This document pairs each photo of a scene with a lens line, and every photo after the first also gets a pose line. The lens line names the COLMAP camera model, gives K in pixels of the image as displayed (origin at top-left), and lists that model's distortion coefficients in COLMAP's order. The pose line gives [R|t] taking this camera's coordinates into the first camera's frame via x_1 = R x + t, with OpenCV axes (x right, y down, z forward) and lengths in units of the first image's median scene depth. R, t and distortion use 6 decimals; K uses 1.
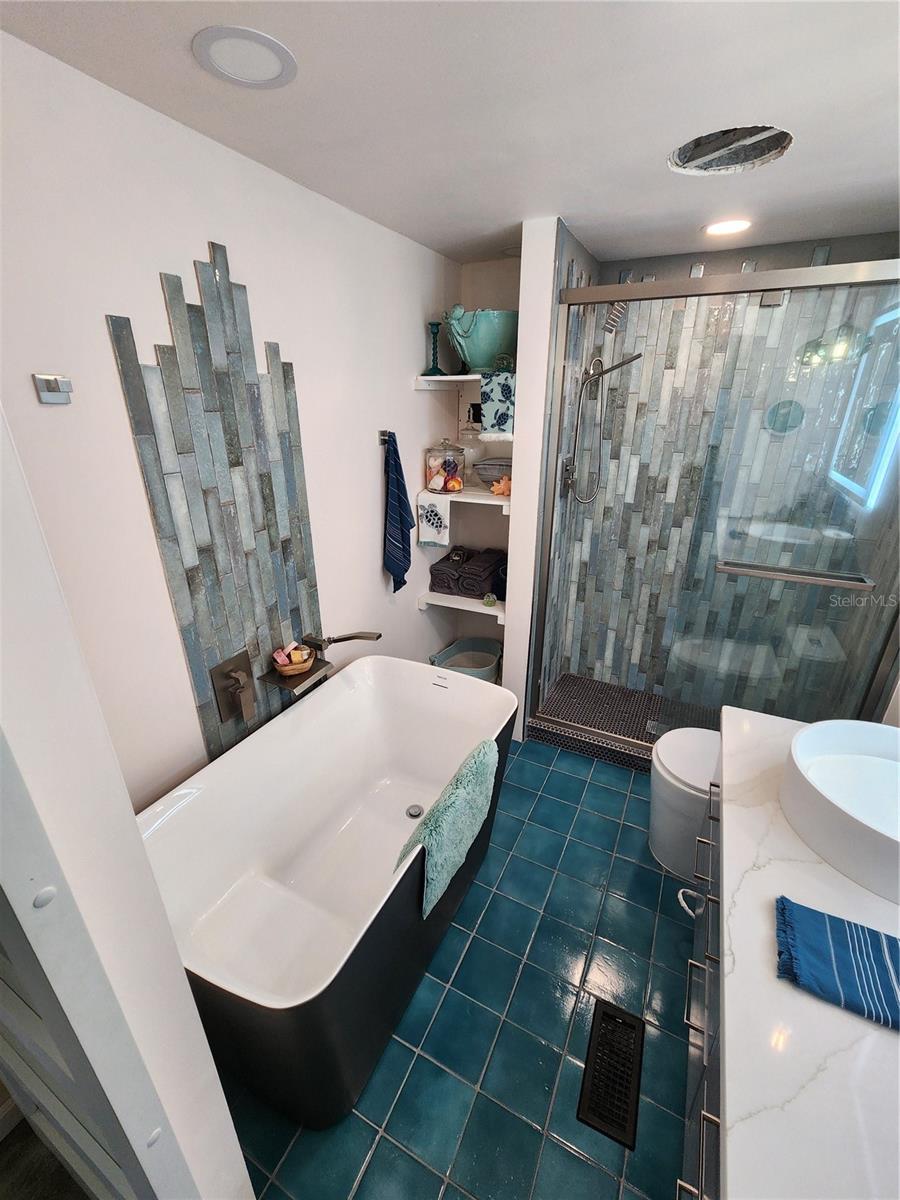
lens RADIAL K [[489.7, 0, 448.5], [0, 489.7, 599.4], [0, 0, 1]] dist [-0.000072, -0.000143]
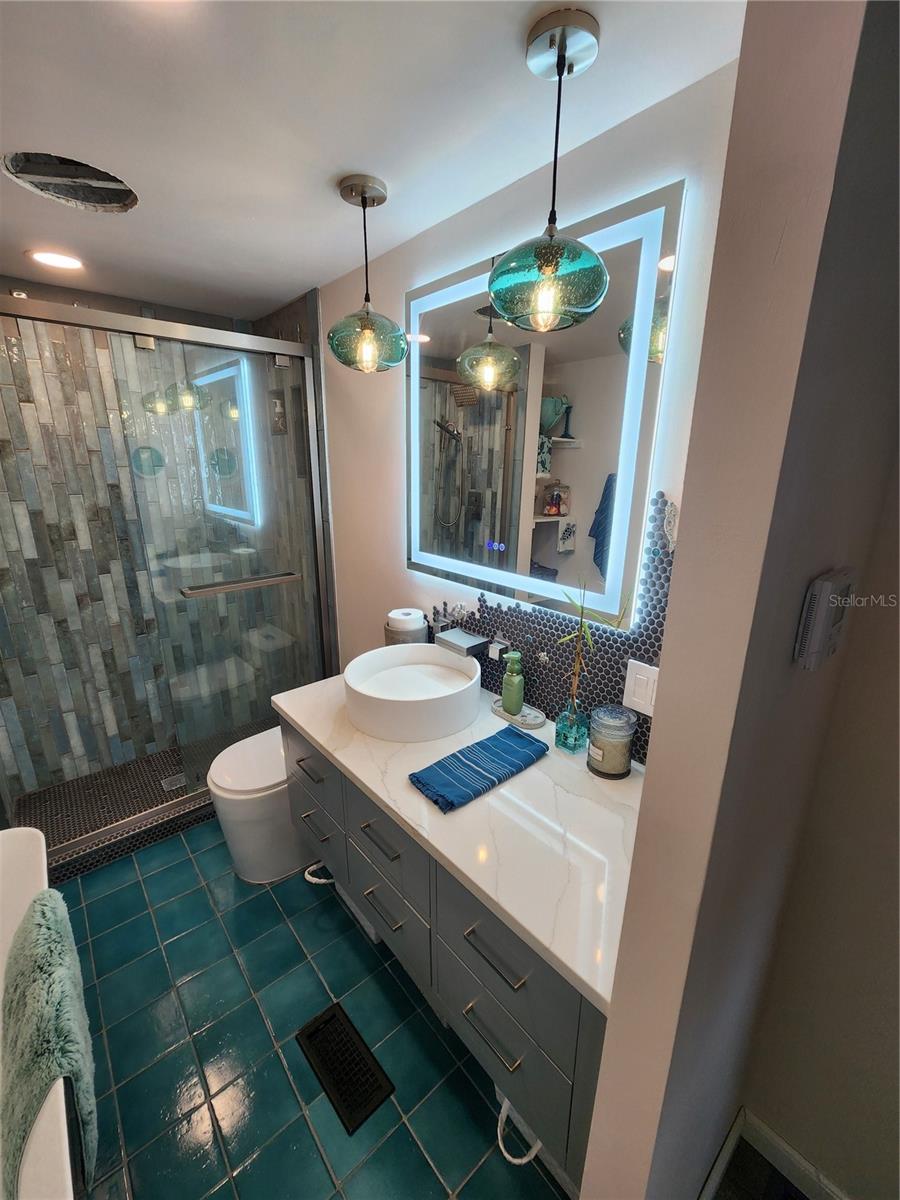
lens RADIAL K [[489.7, 0, 448.5], [0, 489.7, 599.4], [0, 0, 1]] dist [-0.000072, -0.000143]
pose [[0.387831, -0.253564, 0.886167, -0.105621], [0.341814, 0.932430, 0.117206, 0.009457], [-0.856008, 0.257448, 0.448297, 0.052593]]
